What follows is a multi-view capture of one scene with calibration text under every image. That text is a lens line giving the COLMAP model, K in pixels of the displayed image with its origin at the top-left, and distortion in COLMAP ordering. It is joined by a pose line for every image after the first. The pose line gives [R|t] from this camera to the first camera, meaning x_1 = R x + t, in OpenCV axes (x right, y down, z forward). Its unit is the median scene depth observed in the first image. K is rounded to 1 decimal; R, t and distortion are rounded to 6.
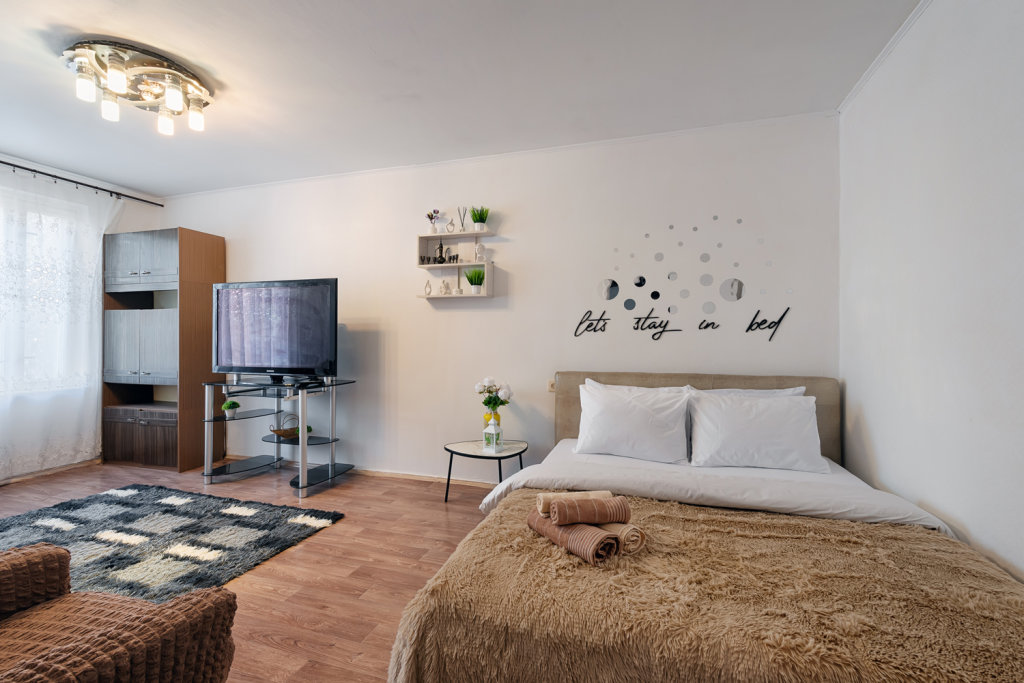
lens RADIAL K [[451.2, 0, 512.7], [0, 451.2, 327.6], [0, 0, 1]] dist [0.015218, 0.000222]
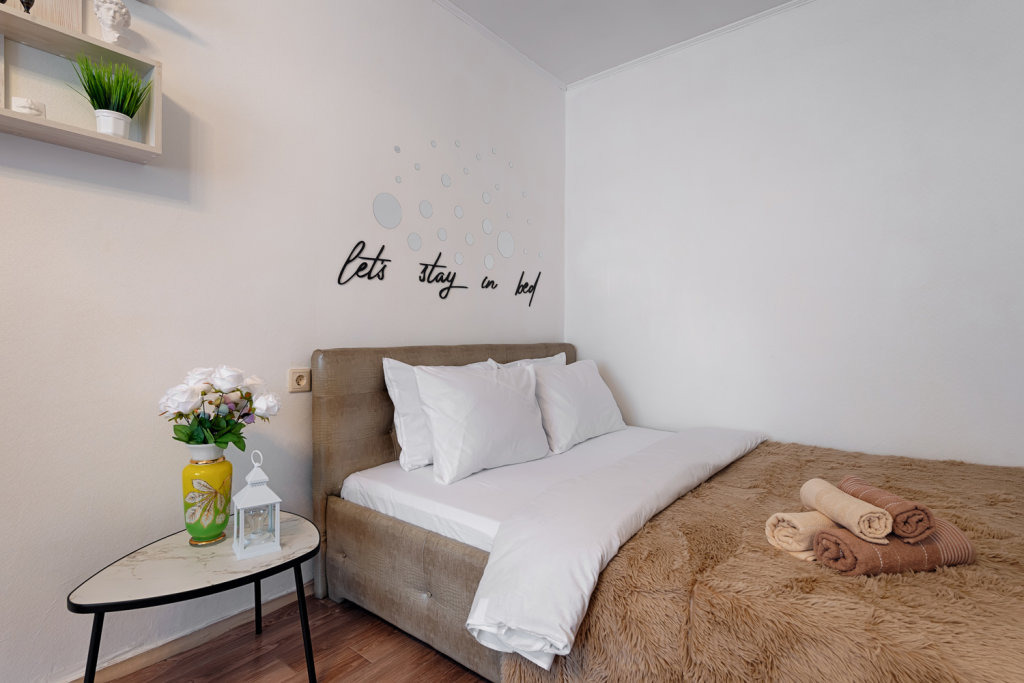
lens RADIAL K [[507.5, 0, 512.0], [0, 507.5, 341.5], [0, 0, 1]] dist [0.001782, -0.000550]
pose [[0.356263, -0.010972, 0.934321, -0.373180], [-0.020653, 0.999594, 0.019614, 0.075163], [-0.934158, -0.026284, 0.355891, 0.621460]]
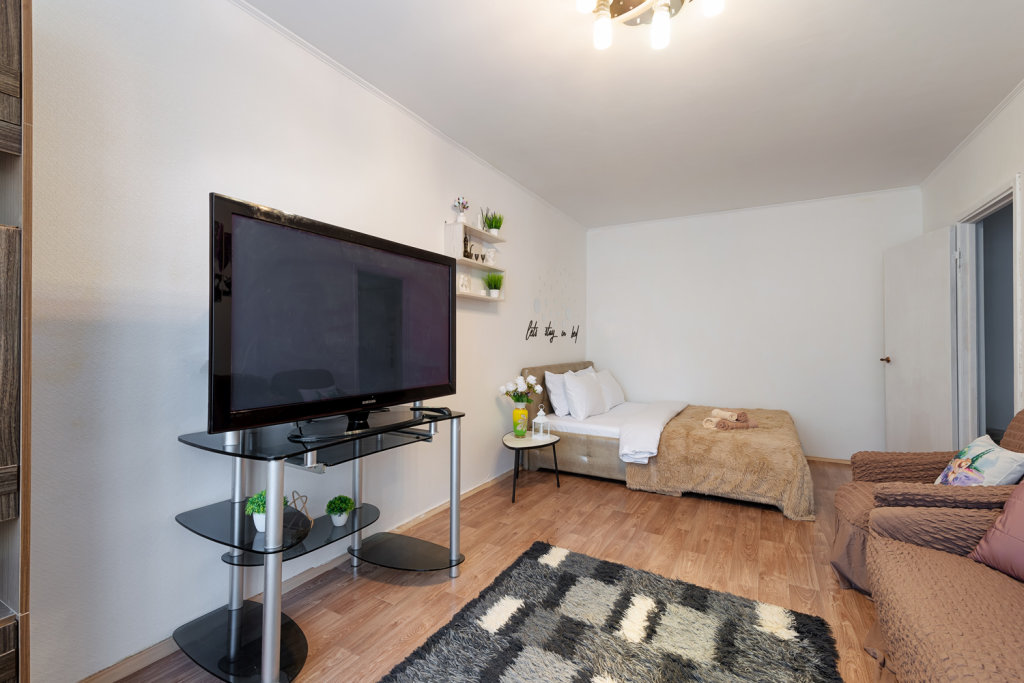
lens RADIAL K [[442.6, 0, 512.0], [0, 442.6, 341.5], [0, 0, 1]] dist [0.000048, -0.000142]
pose [[0.200460, 0.001850, 0.979700, -1.148925], [-0.022216, 0.999750, 0.002658, 0.022427], [-0.979450, -0.022298, 0.200451, 0.831363]]
